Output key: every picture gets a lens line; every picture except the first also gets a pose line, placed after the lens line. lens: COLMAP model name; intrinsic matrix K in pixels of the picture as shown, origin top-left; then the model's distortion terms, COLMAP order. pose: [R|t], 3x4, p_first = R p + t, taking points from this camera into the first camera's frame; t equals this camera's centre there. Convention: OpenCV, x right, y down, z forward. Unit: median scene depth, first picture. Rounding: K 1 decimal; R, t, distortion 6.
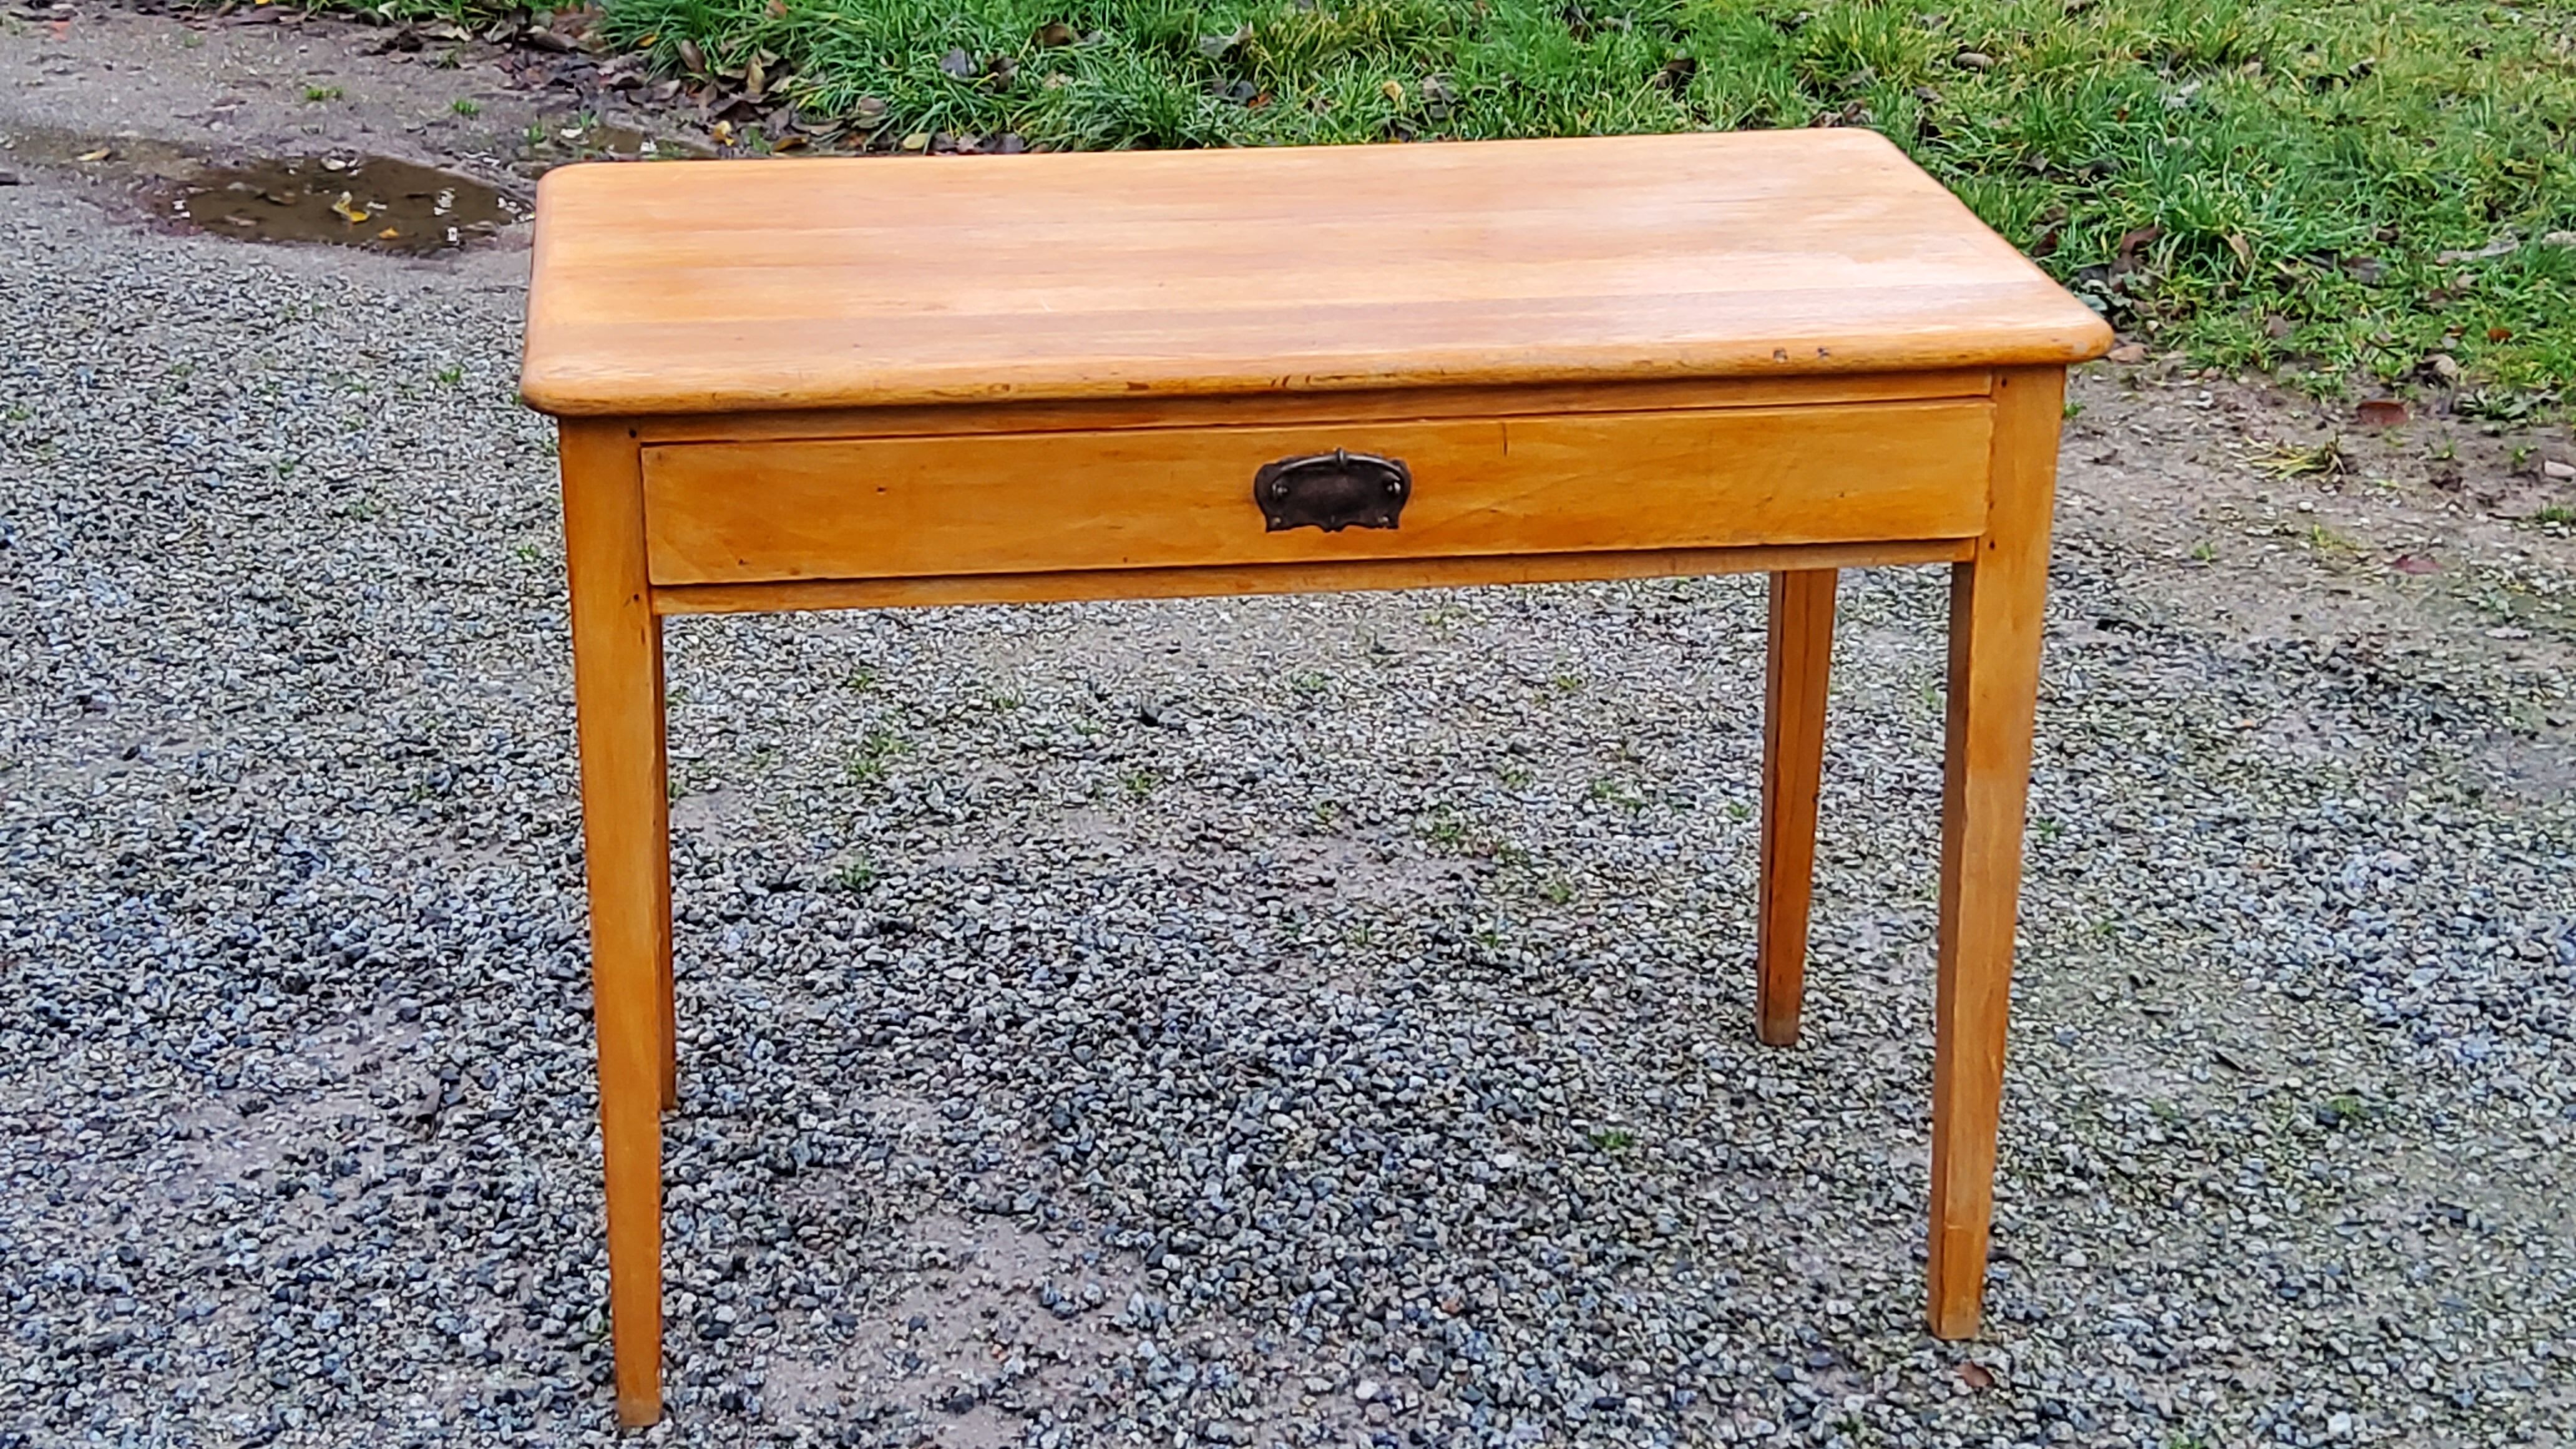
lens RADIAL K [[3808.1, 0, 1267.3], [0, 3808.1, 720.6], [0, 0, 1]] dist [0.112279, 0.000000]
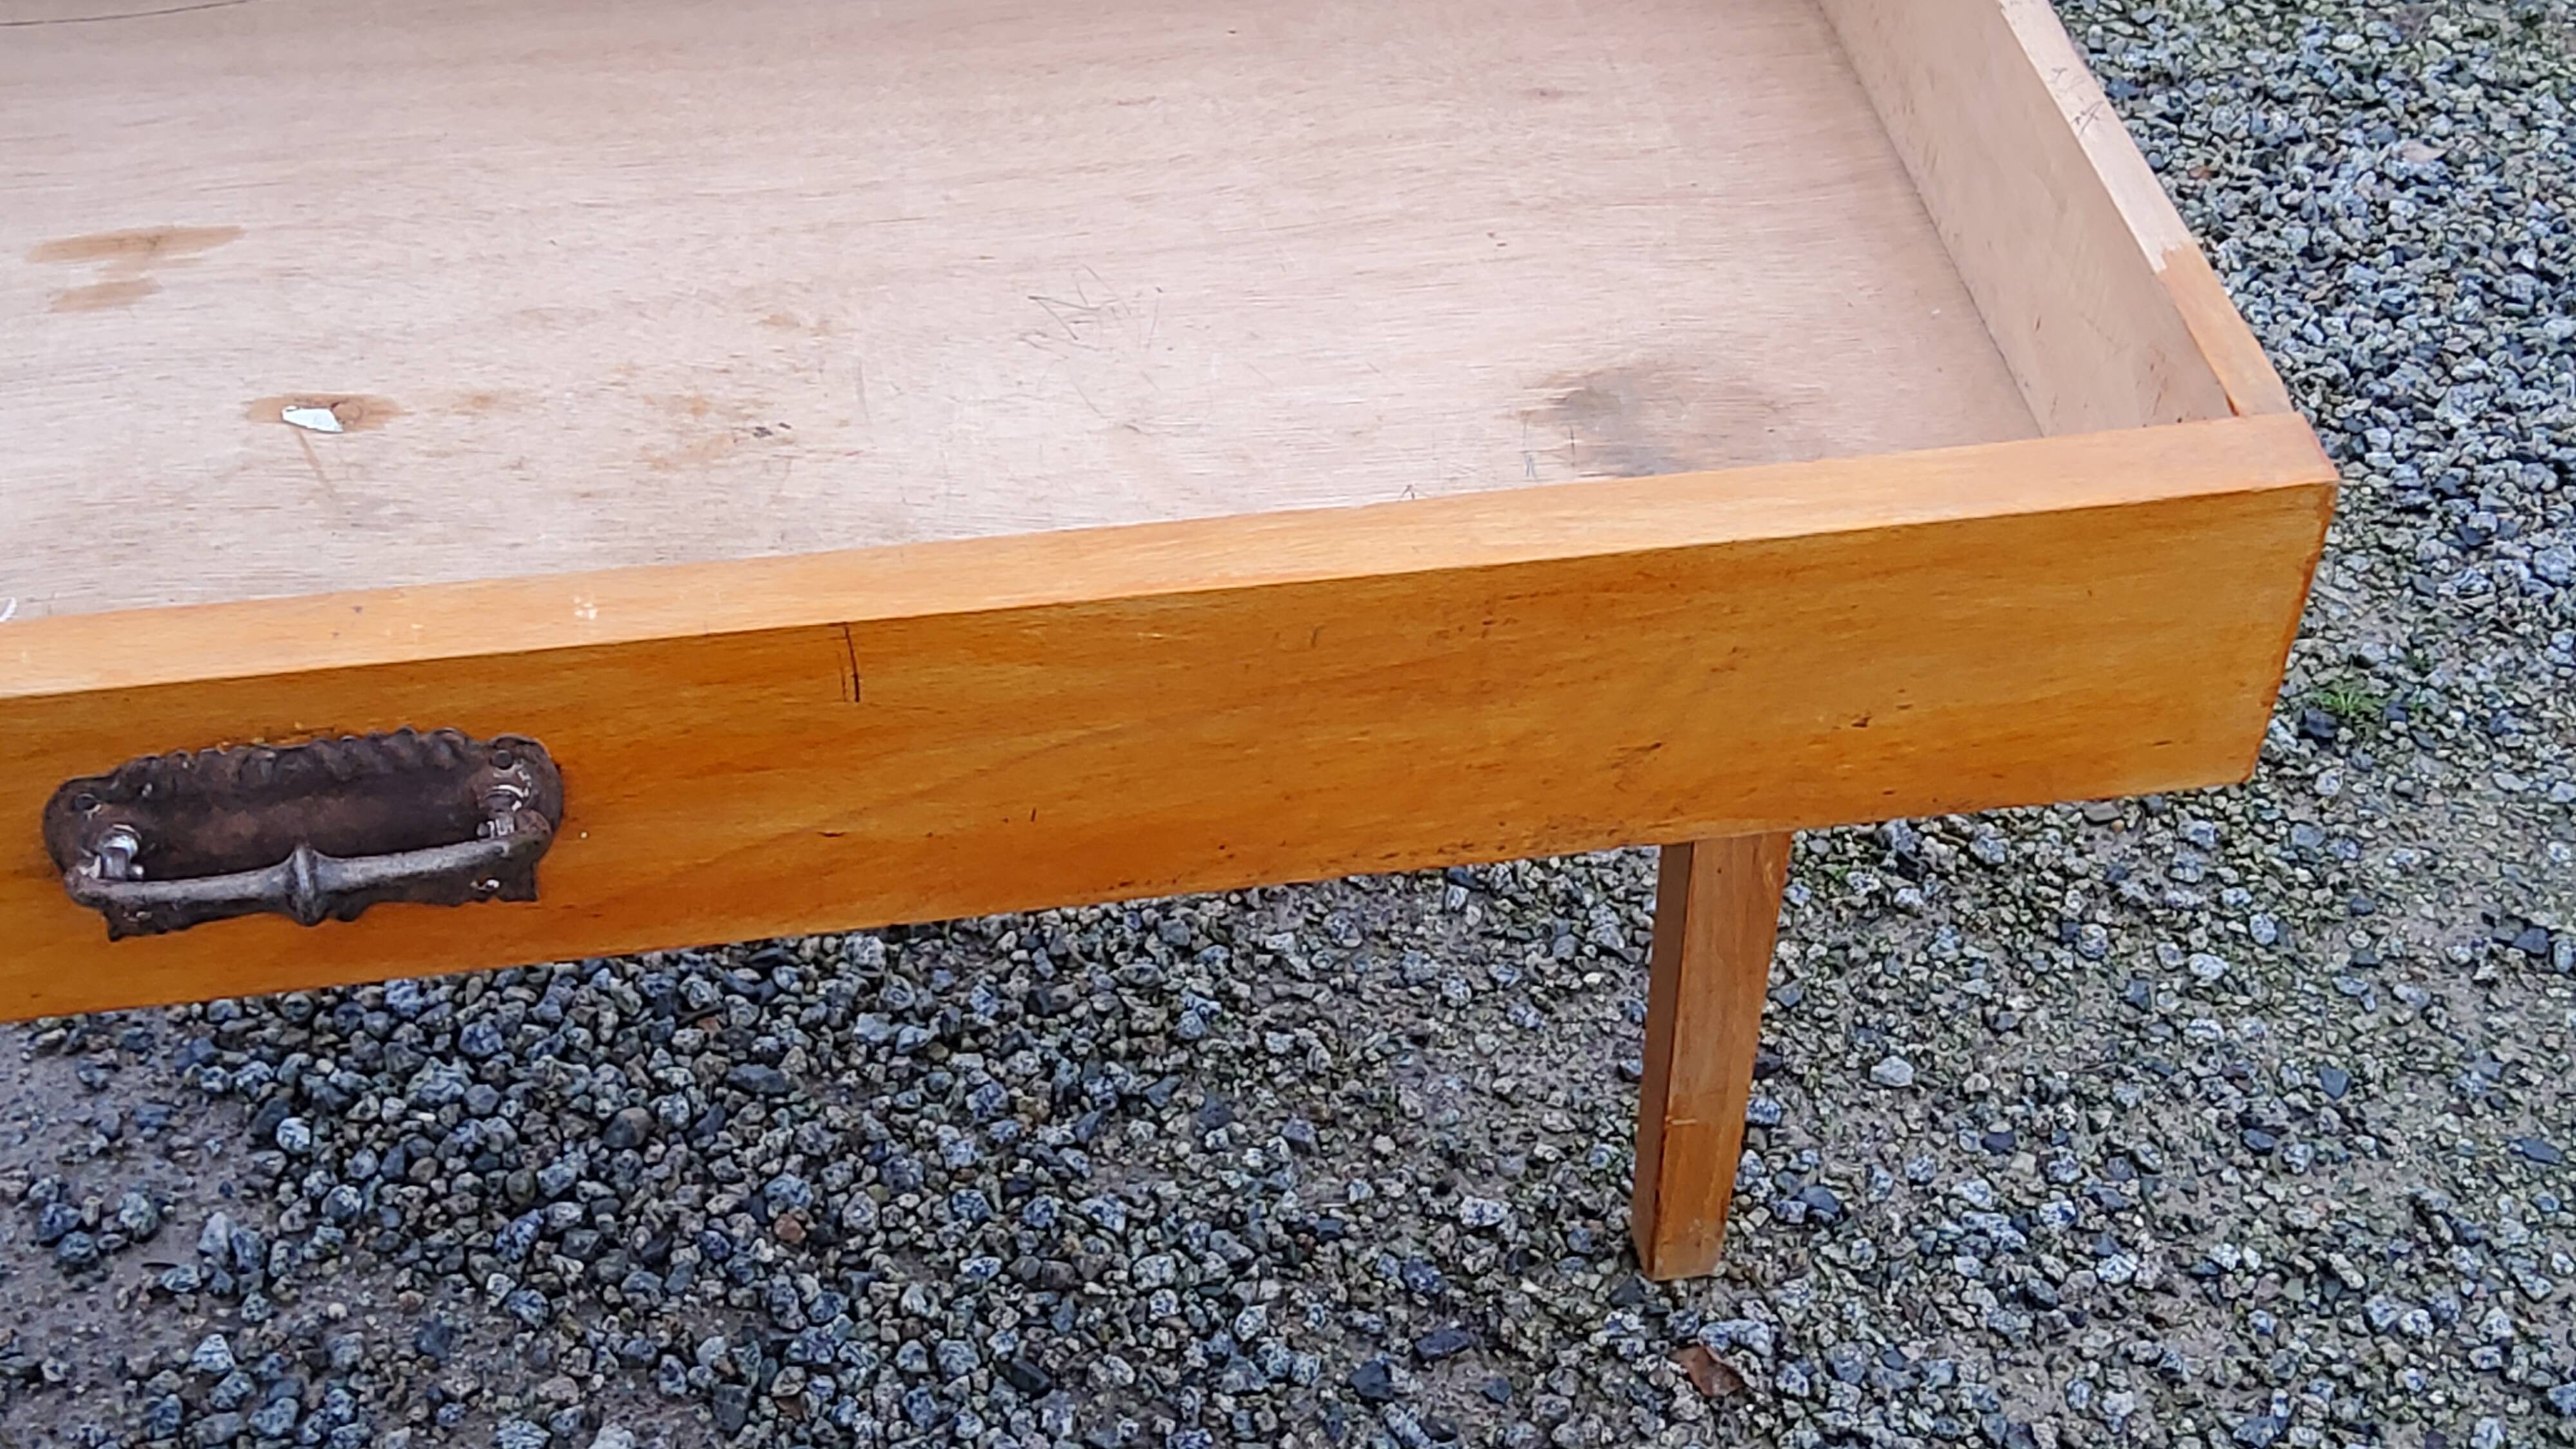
lens RADIAL K [[3808.9, 0, 1253.5], [0, 3808.9, 730.9], [0, 0, 1]] dist [0.120112, 0.000000]
pose [[0.998439, -0.012110, 0.054517, 0.080206], [-0.005020, 0.952797, 0.303567, -0.079915], [-0.055620, -0.303367, 0.951249, 0.455489]]
